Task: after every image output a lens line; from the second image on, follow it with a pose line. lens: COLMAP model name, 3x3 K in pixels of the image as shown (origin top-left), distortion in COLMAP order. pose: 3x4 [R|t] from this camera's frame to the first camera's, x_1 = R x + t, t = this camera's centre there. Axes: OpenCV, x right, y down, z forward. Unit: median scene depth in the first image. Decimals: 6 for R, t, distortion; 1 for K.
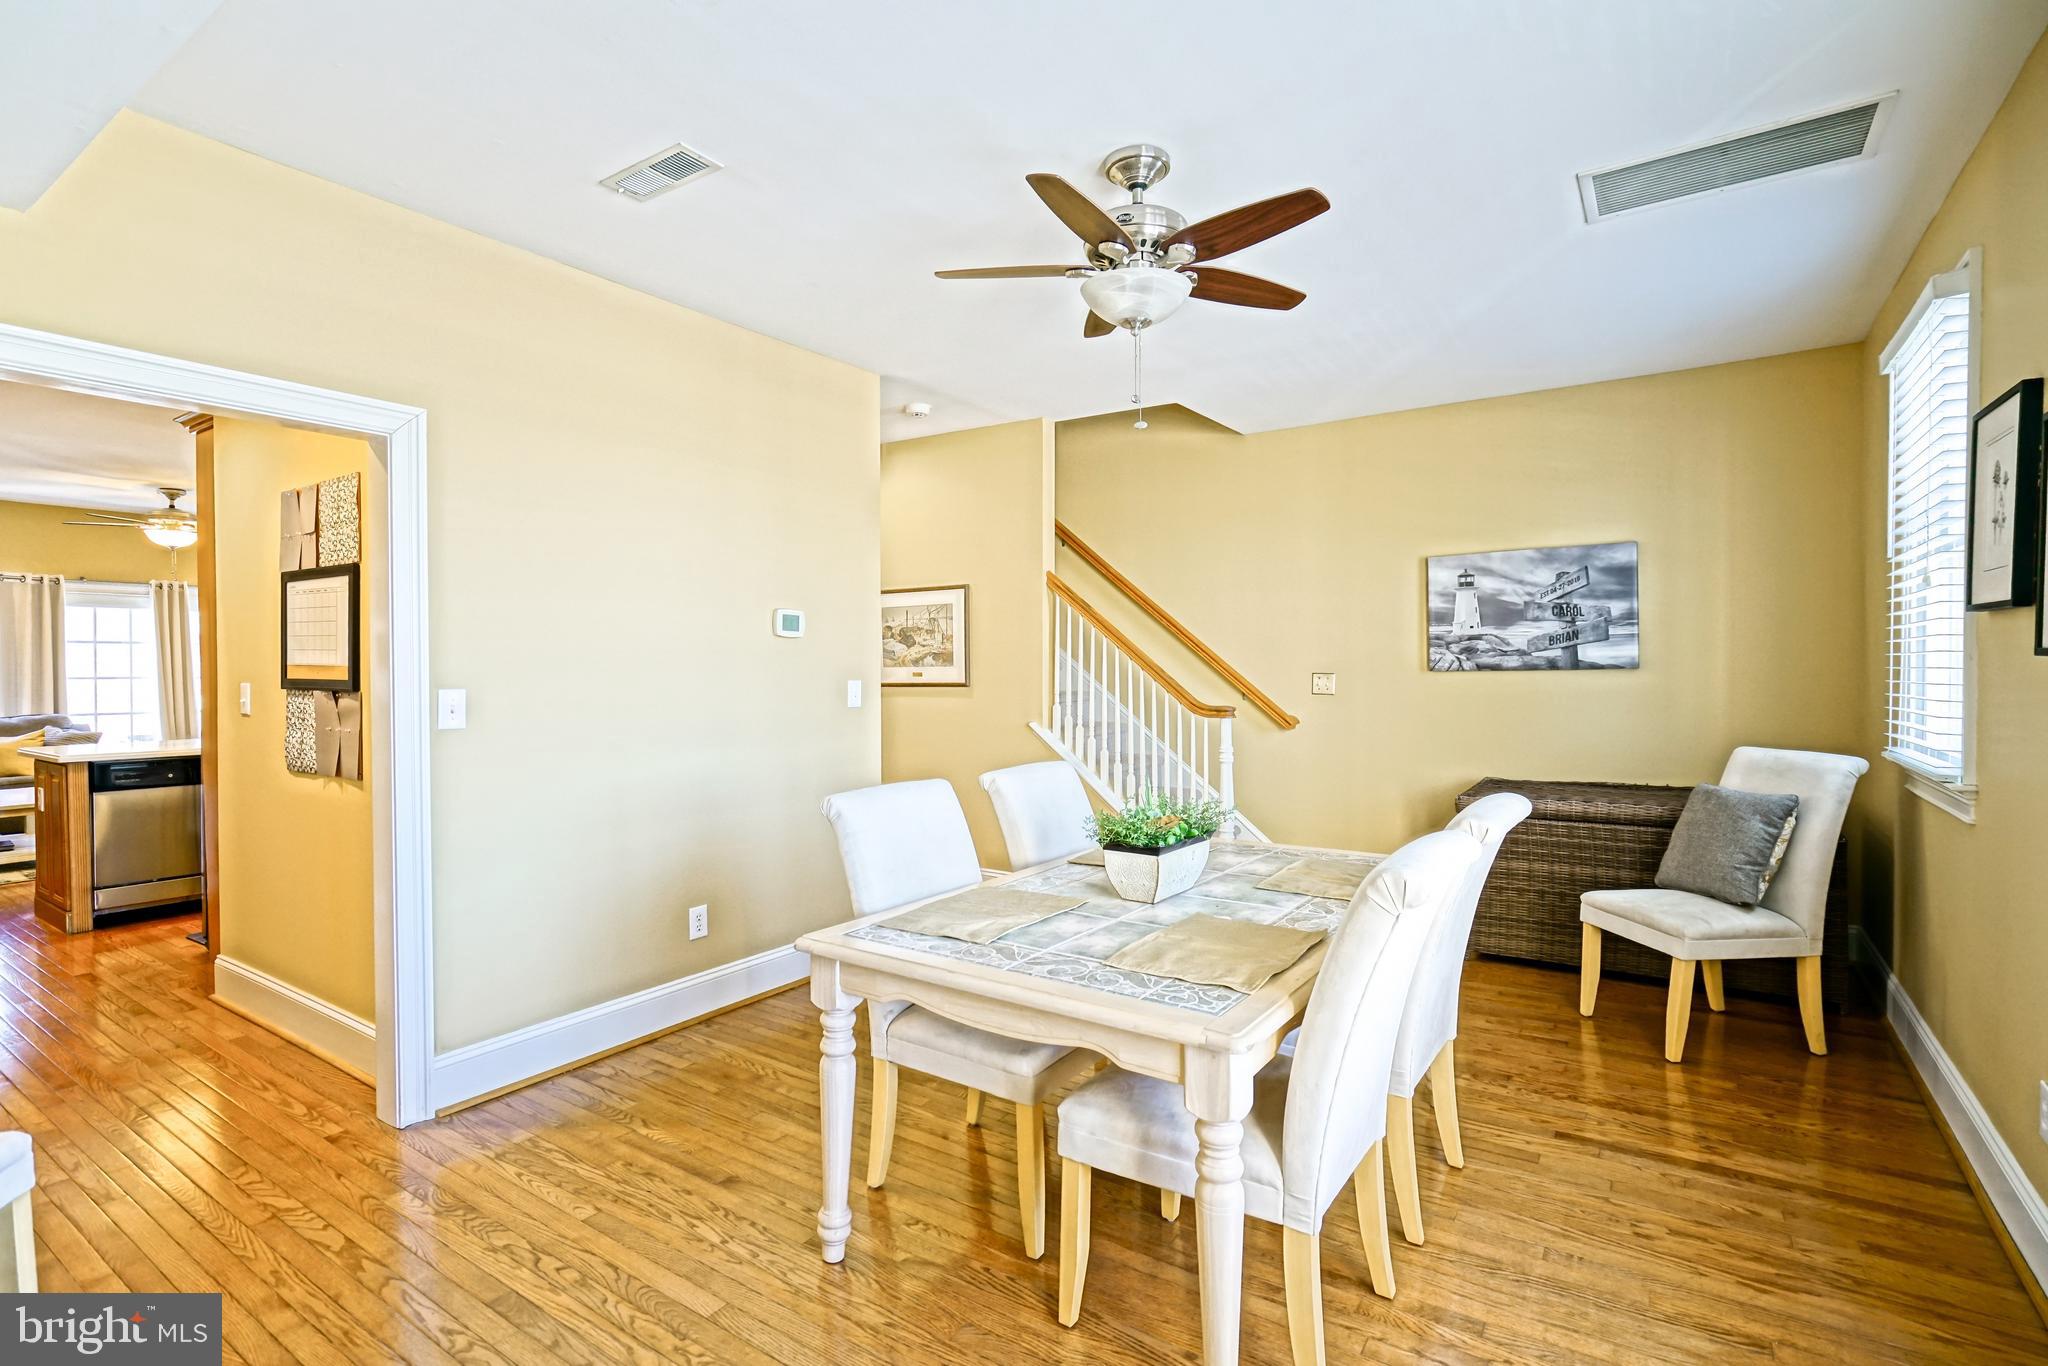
lens RADIAL K [[923.6, 0, 1017.8], [0, 923.6, 674.1], [0, 0, 1]] dist [-0.000107, 0.000351]
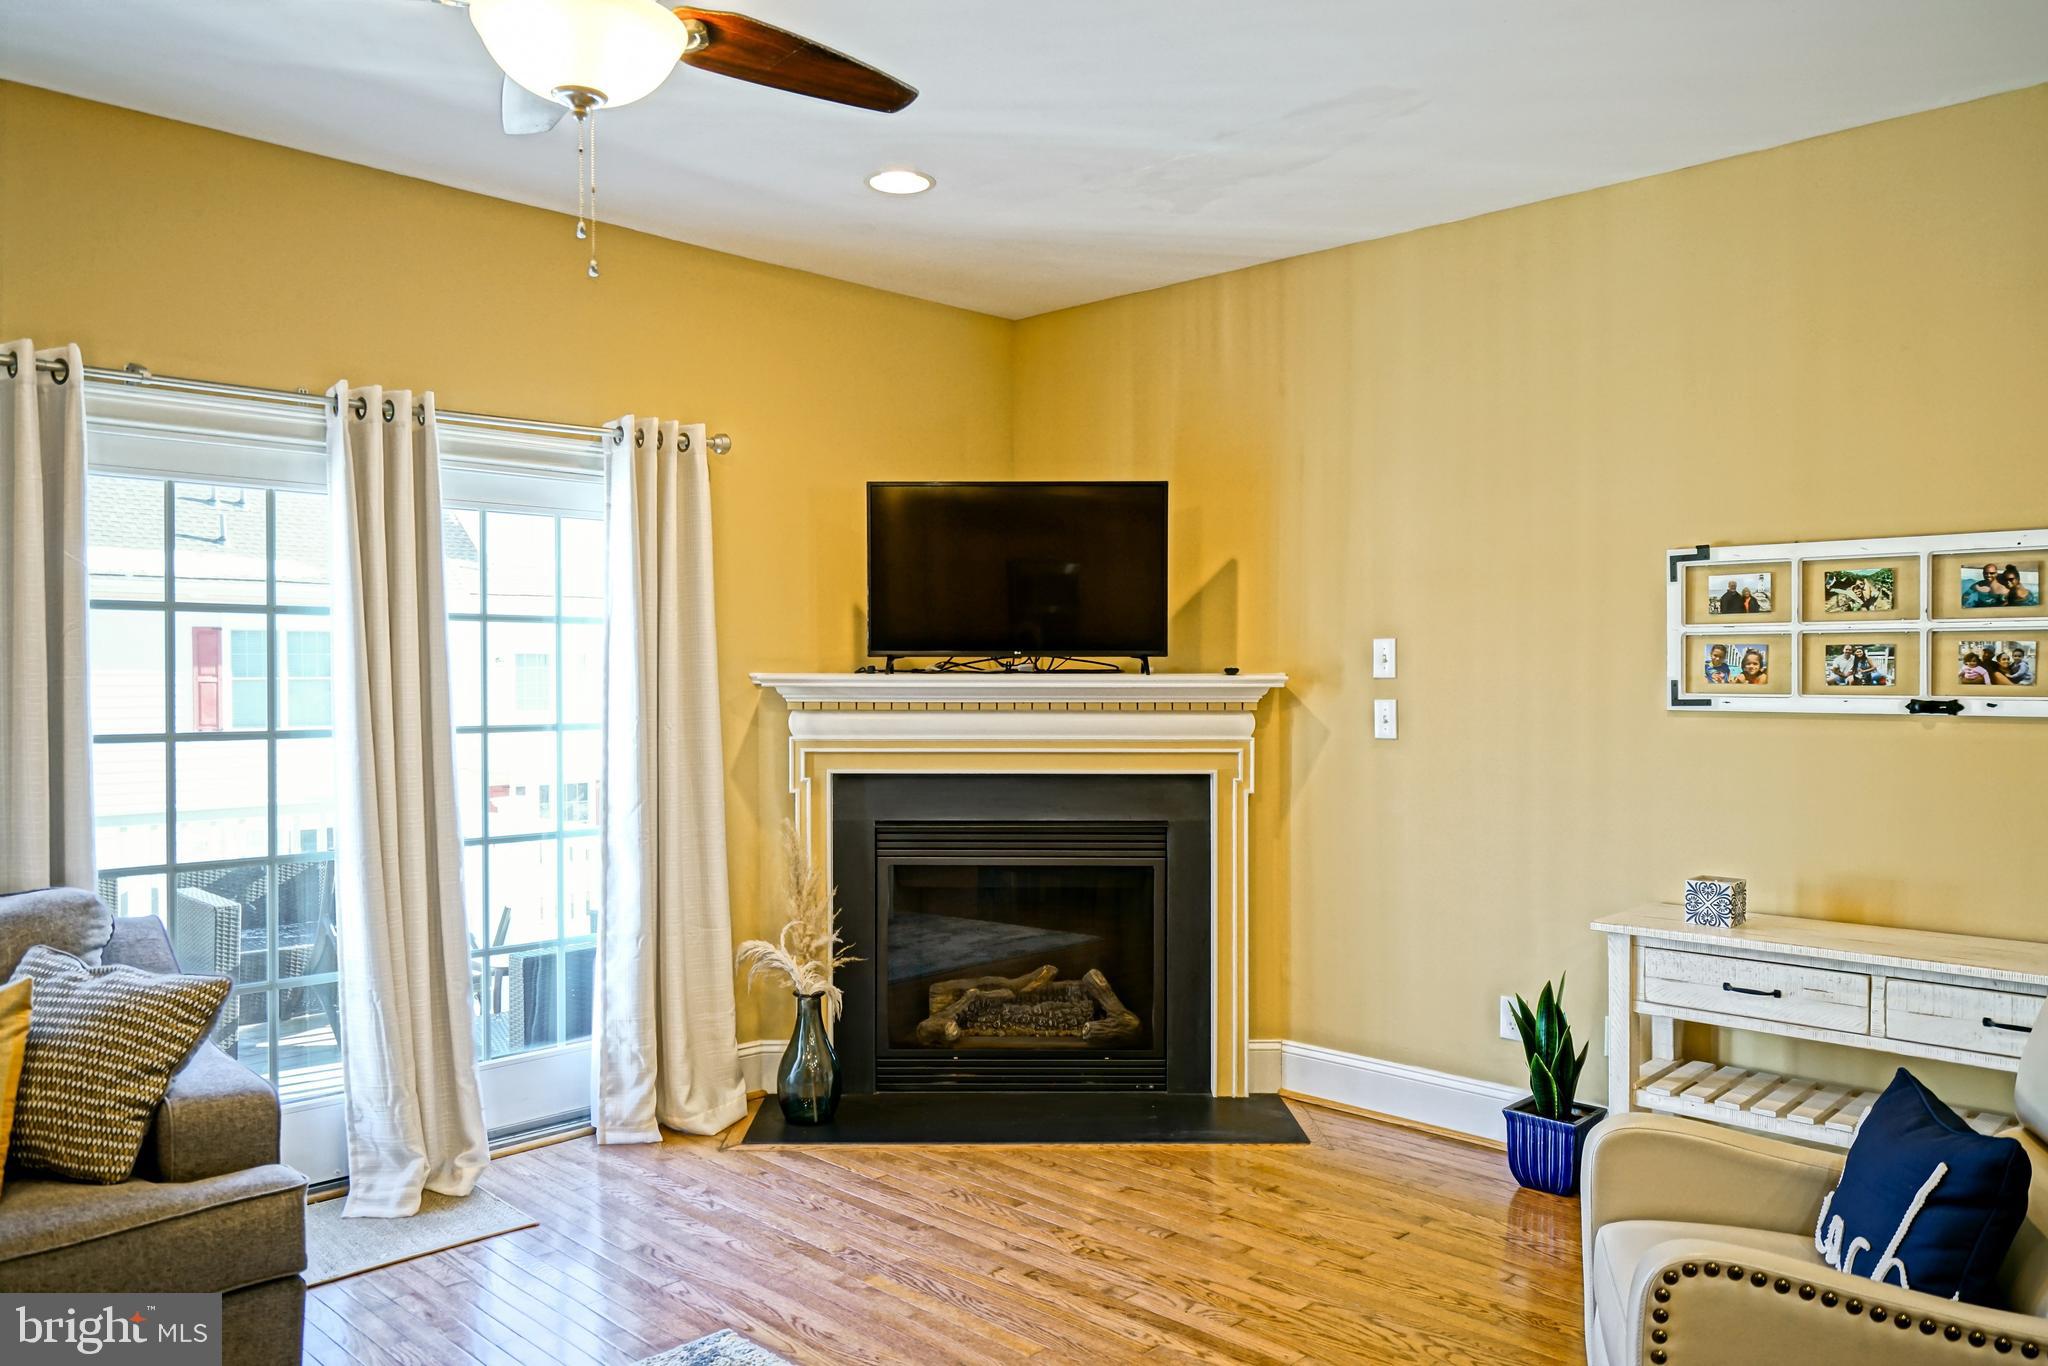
lens RADIAL K [[1496.8, 0, 982.6], [0, 1496.8, 689.7], [0, 0, 1]] dist [0.020594, -0.012339]
pose [[0.975611, 0.000047, -0.219506, -1.107286], [-0.000455, 0.999998, -0.001806, -0.015590], [0.219505, 0.001862, 0.975610, 1.026471]]
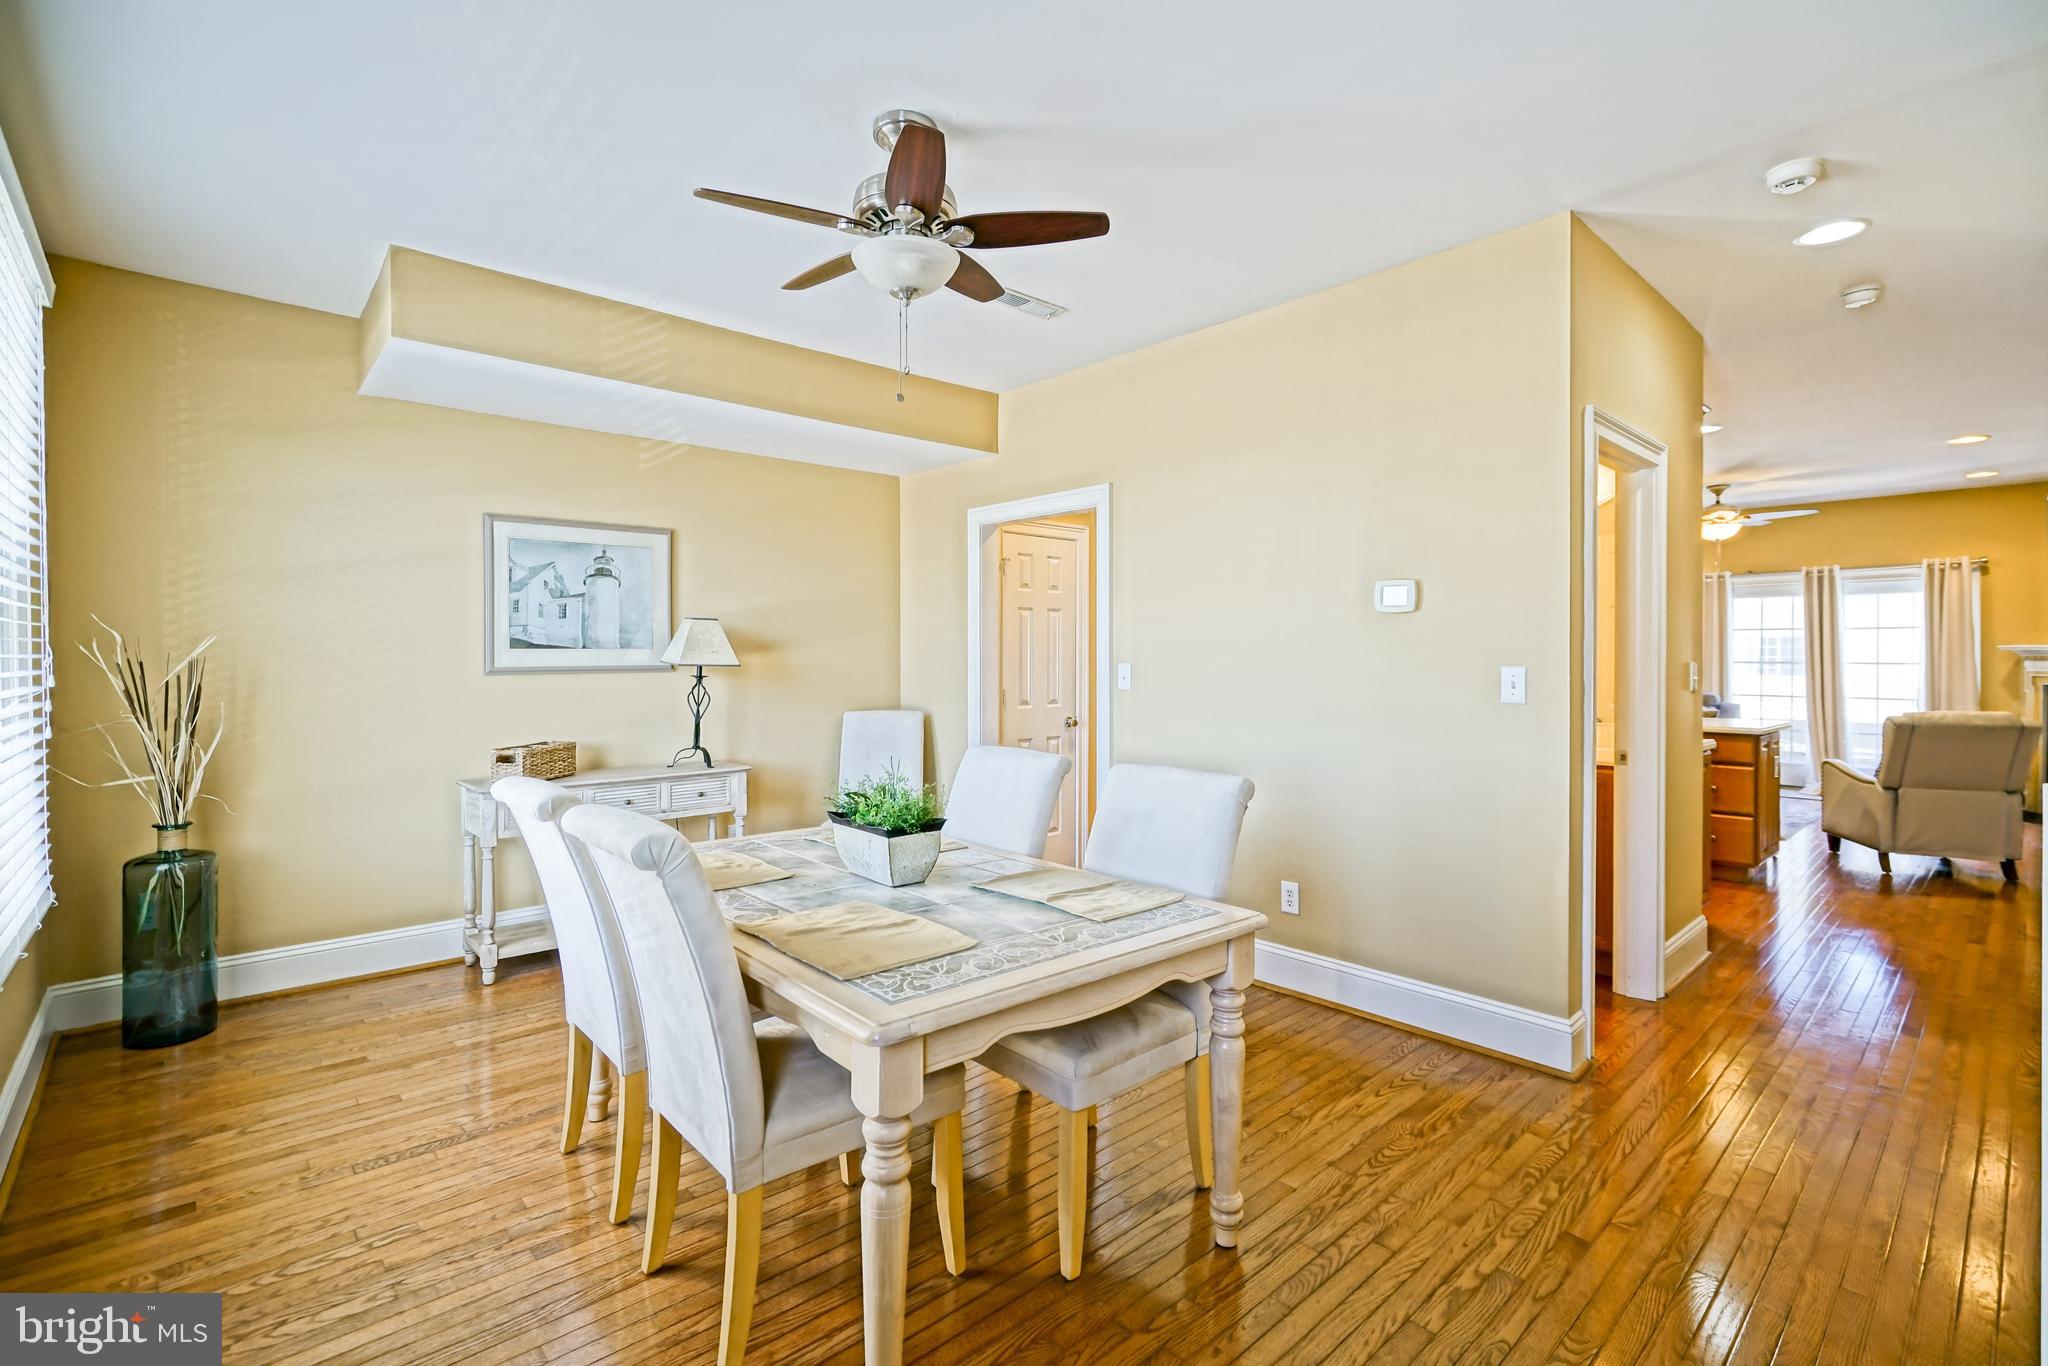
lens RADIAL K [[965.1, 0, 999.3], [0, 965.1, 673.7], [0, 0, 1]] dist [0.003419, 0.000173]
pose [[-0.249977, 0.022029, -0.968001, 0.557748], [-0.011095, 0.999610, 0.025613, -0.002474], [0.968188, 0.017143, -0.249635, 0.692196]]
